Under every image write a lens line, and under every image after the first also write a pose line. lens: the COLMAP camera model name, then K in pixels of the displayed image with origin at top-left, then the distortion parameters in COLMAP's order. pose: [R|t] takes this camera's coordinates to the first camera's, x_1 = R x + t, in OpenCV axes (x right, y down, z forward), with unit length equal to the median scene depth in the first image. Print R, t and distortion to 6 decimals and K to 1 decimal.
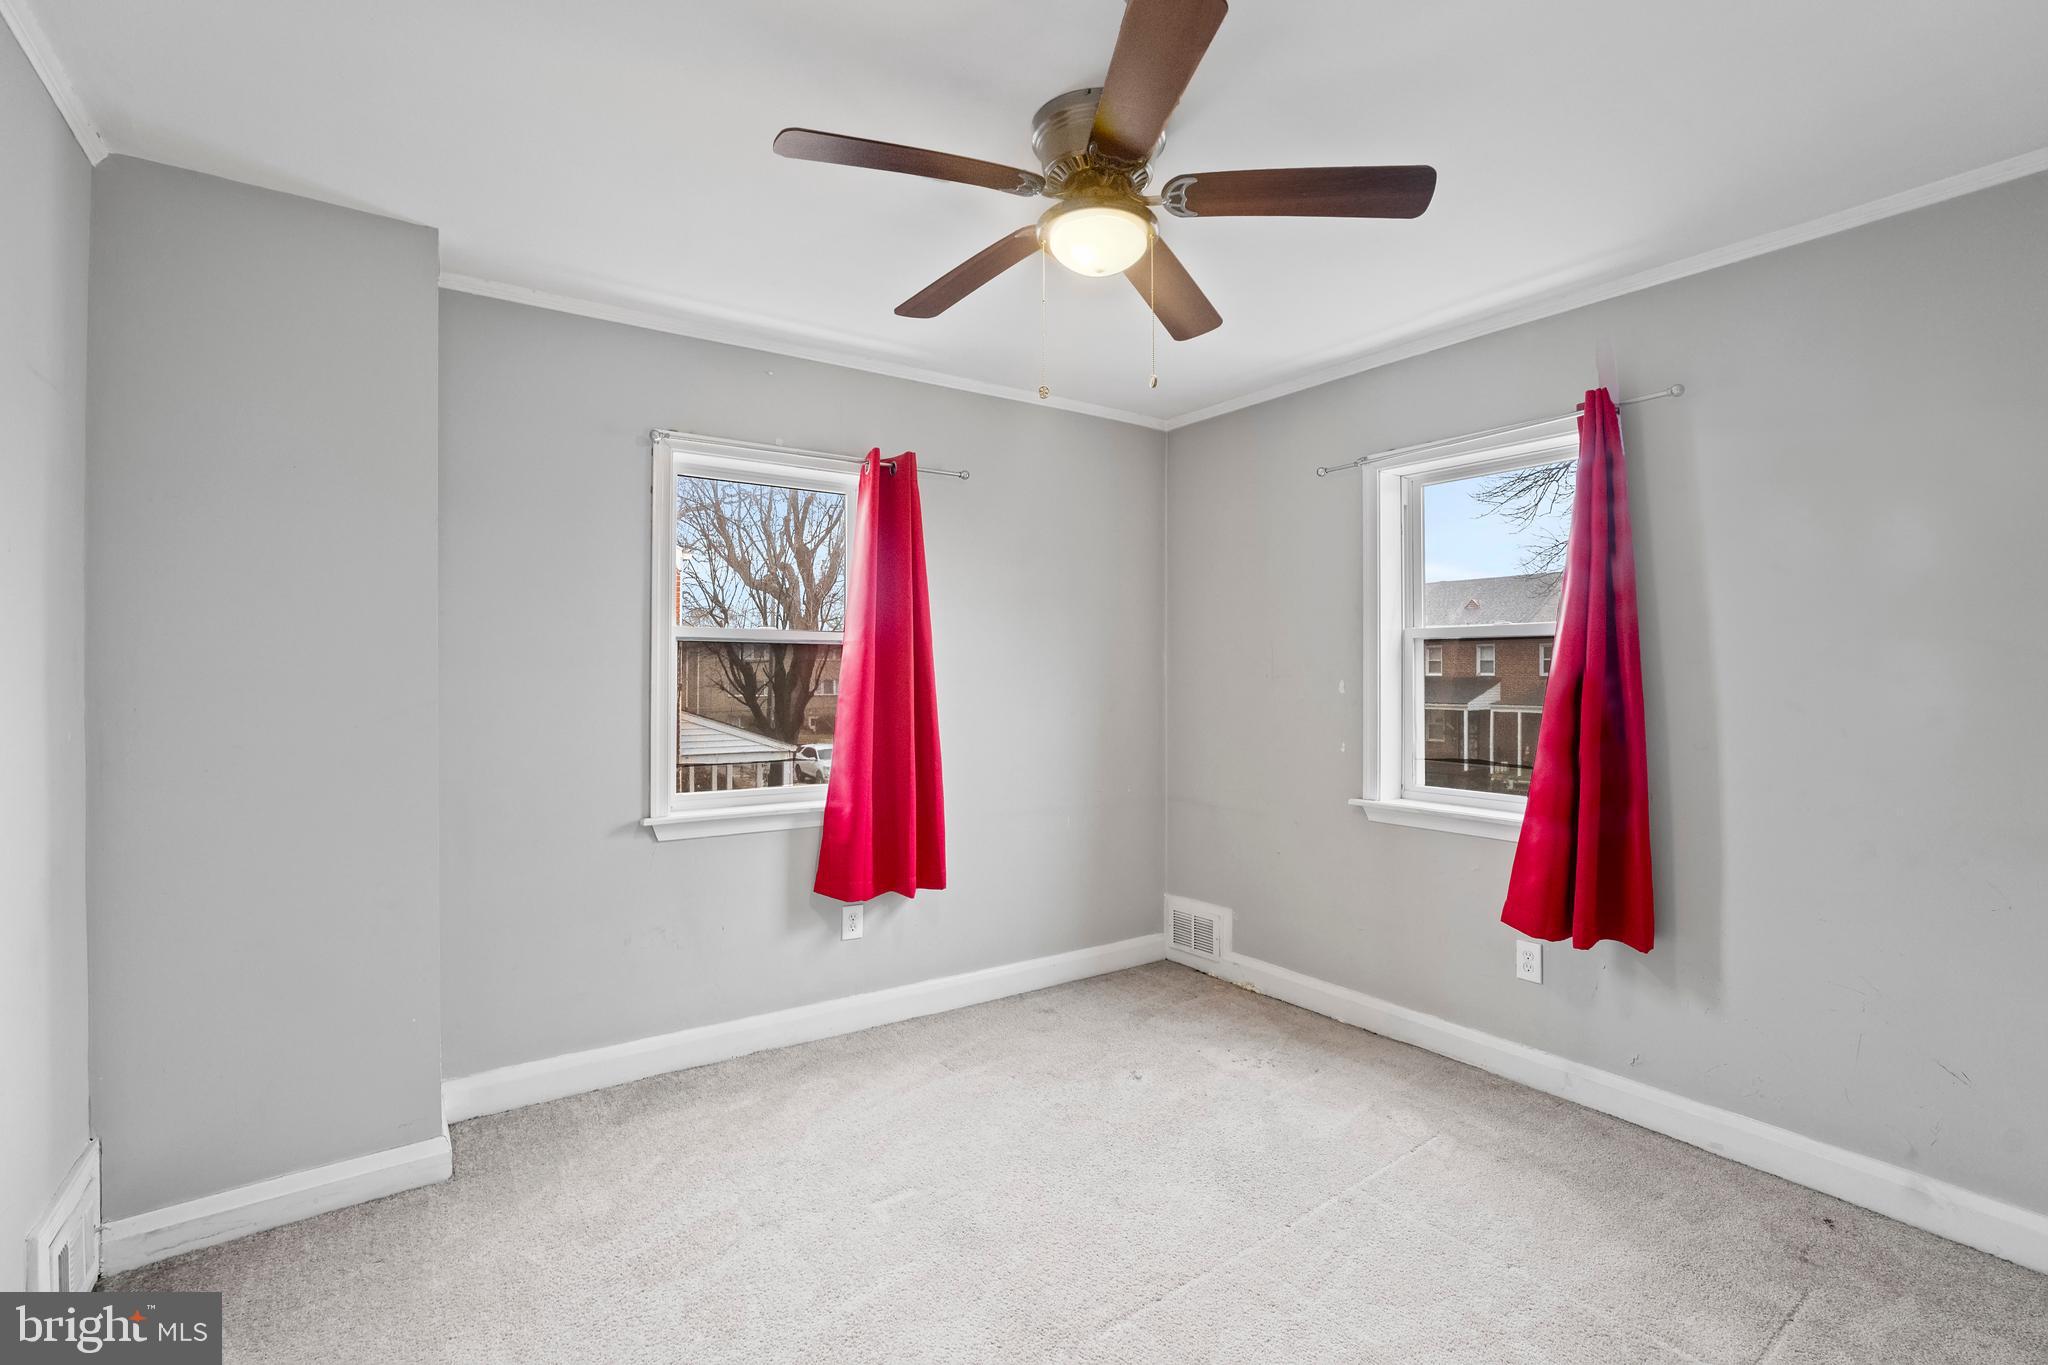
lens RADIAL K [[923.5, 0, 1024.0], [0, 923.5, 682.5], [0, 0, 1]] dist [-0.037634, 0.014180]
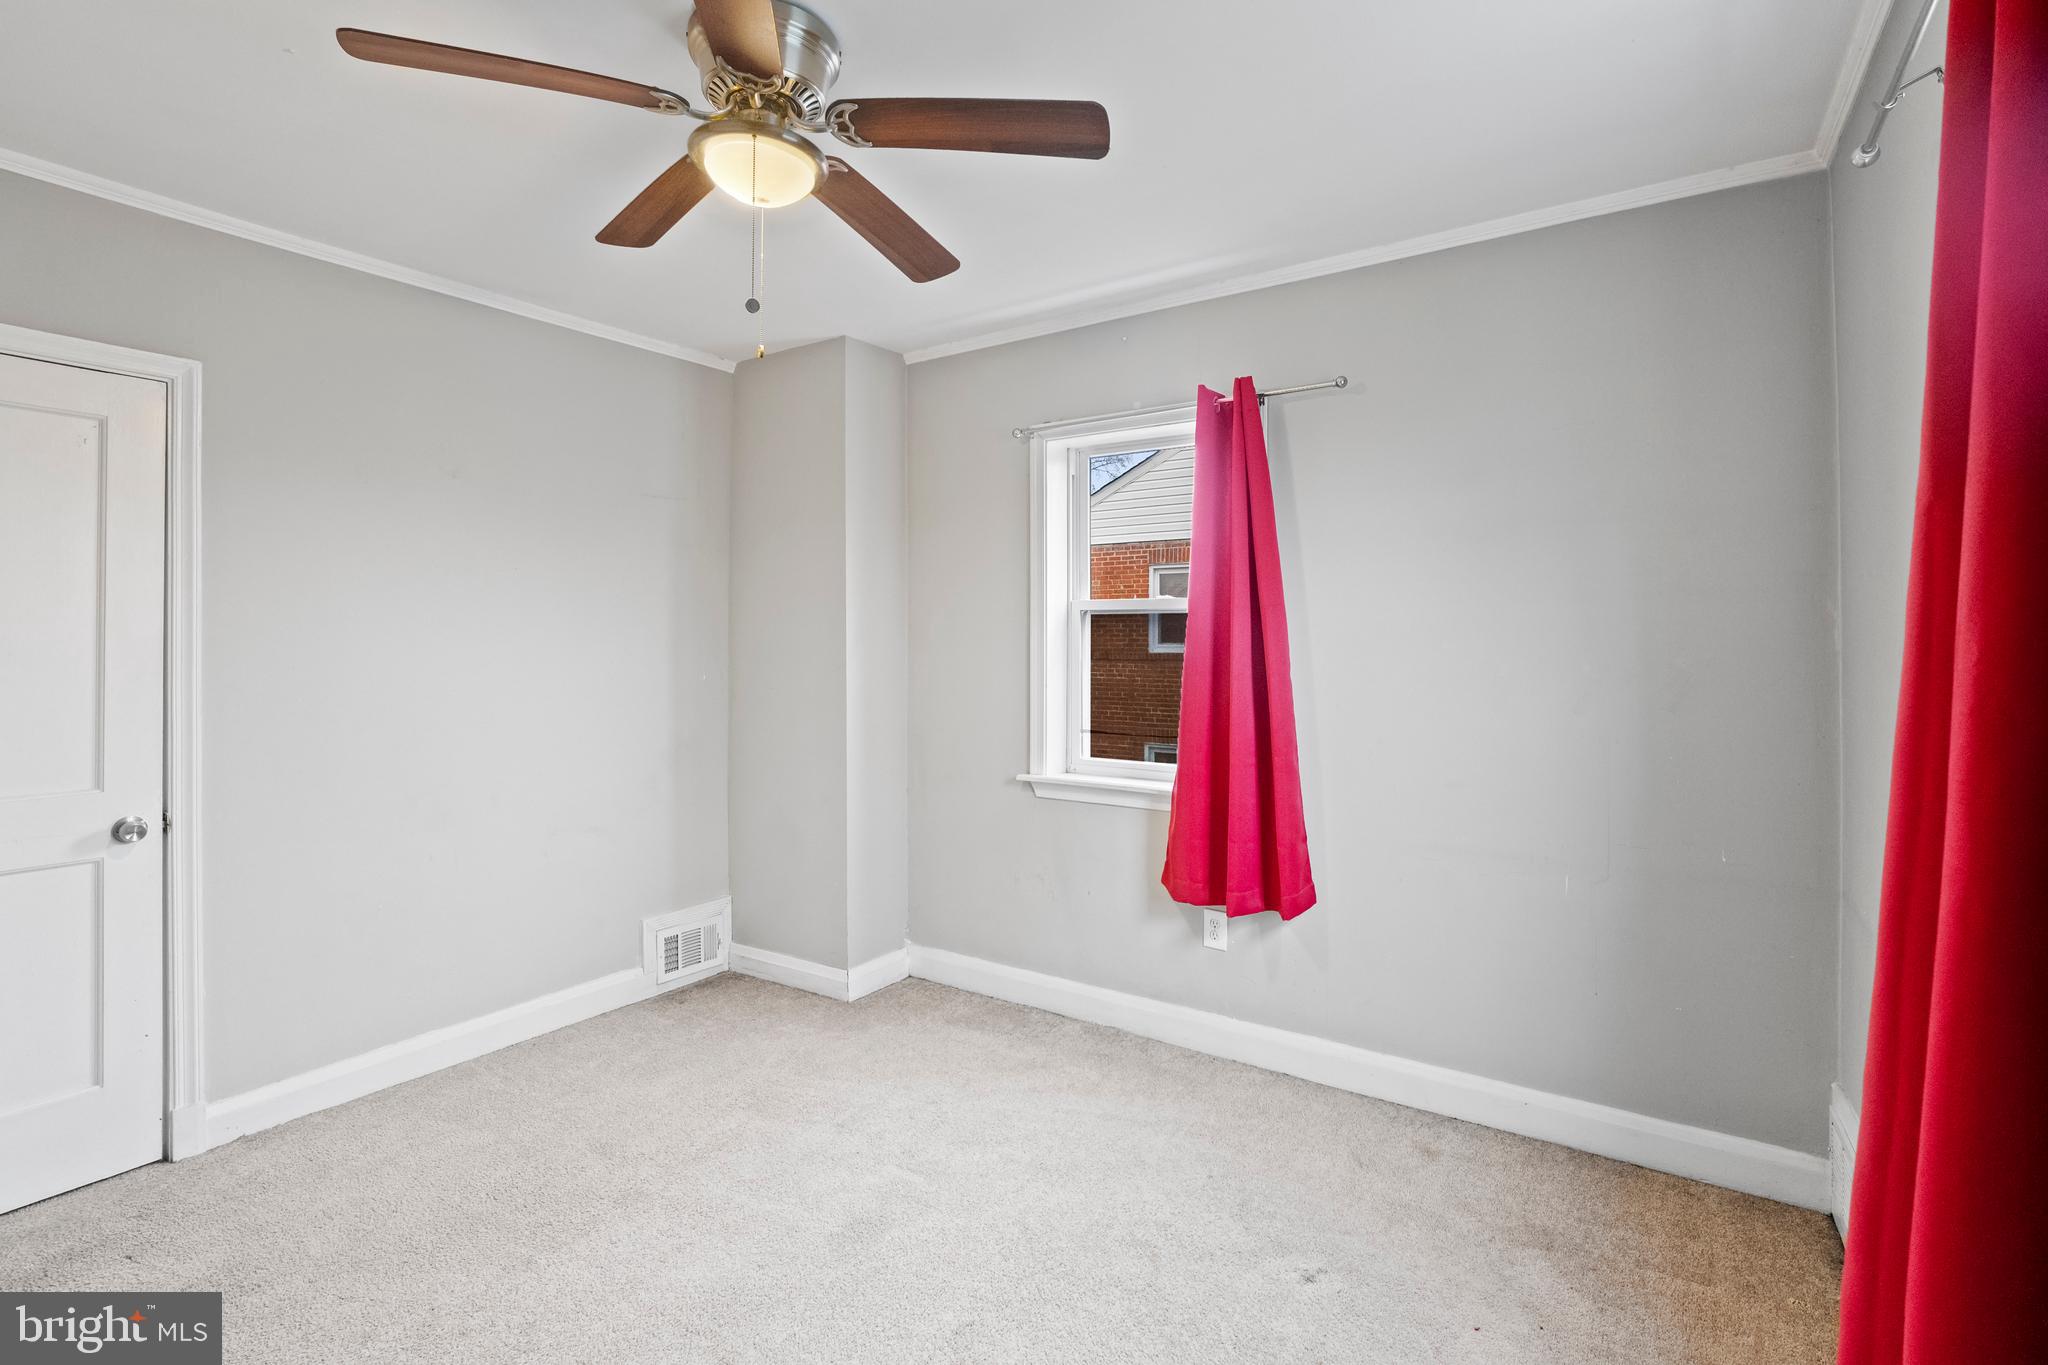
lens RADIAL K [[938.9, 0, 1033.0], [0, 938.9, 638.6], [0, 0, 1]] dist [-0.041780, 0.015001]
pose [[0.362617, -0.002410, -0.931935, 0.626744], [-0.009006, 0.999941, -0.006090, -0.009960], [0.931895, 0.010602, 0.362574, 0.557129]]
